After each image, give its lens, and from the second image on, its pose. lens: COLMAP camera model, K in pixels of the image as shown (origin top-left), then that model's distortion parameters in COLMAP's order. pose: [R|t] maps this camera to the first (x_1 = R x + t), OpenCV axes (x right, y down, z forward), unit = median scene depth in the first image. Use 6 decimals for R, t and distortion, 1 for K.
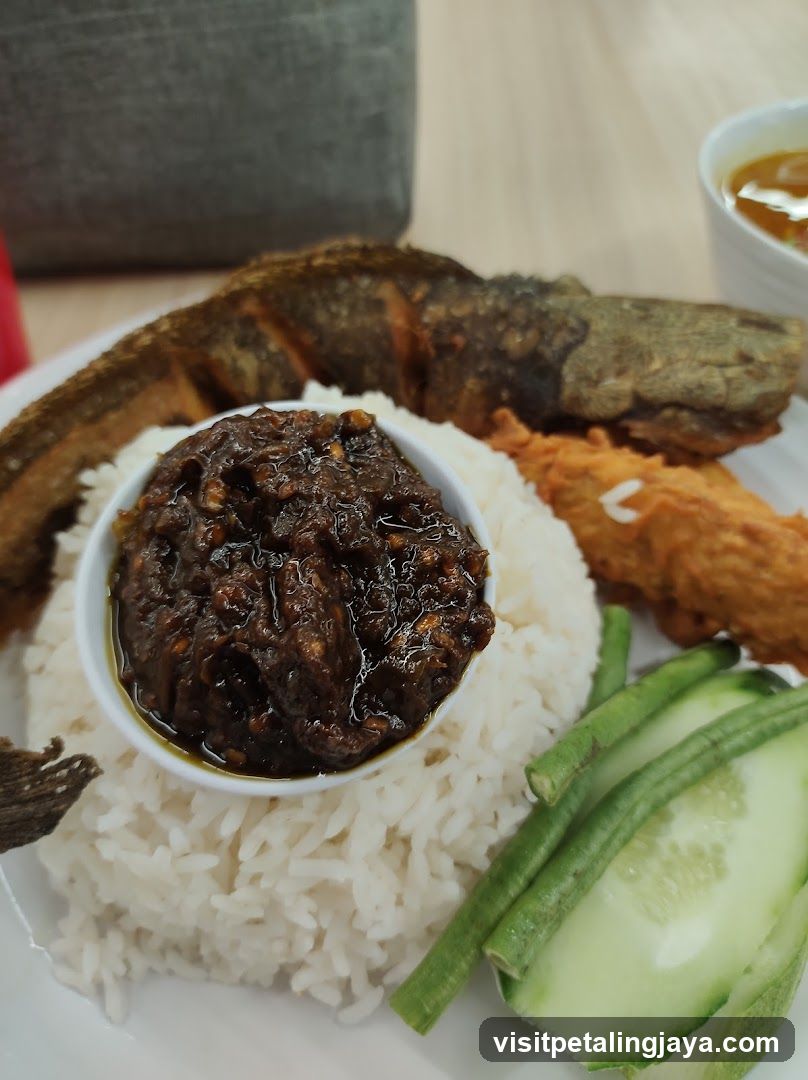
lens RADIAL K [[808.2, 0, 404.0], [0, 808.2, 540.0], [0, 0, 1]] dist [-0.035090, -0.005382]
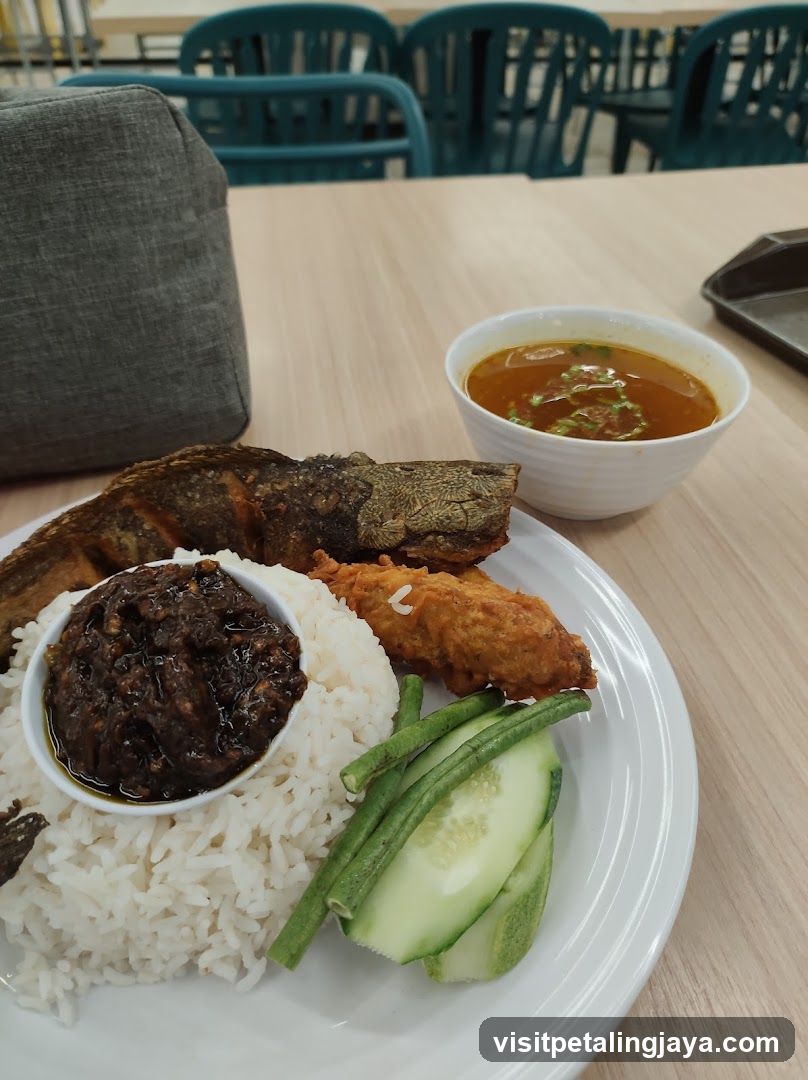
lens RADIAL K [[773.8, 0, 404.0], [0, 773.8, 540.0], [0, 0, 1]] dist [-0.013322, 0.000264]
pose [[0.981062, -0.121093, 0.151175, 0.093245], [0.147532, 0.972884, -0.178130, 0.117737], [-0.125506, 0.197060, 0.972325, -0.476253]]
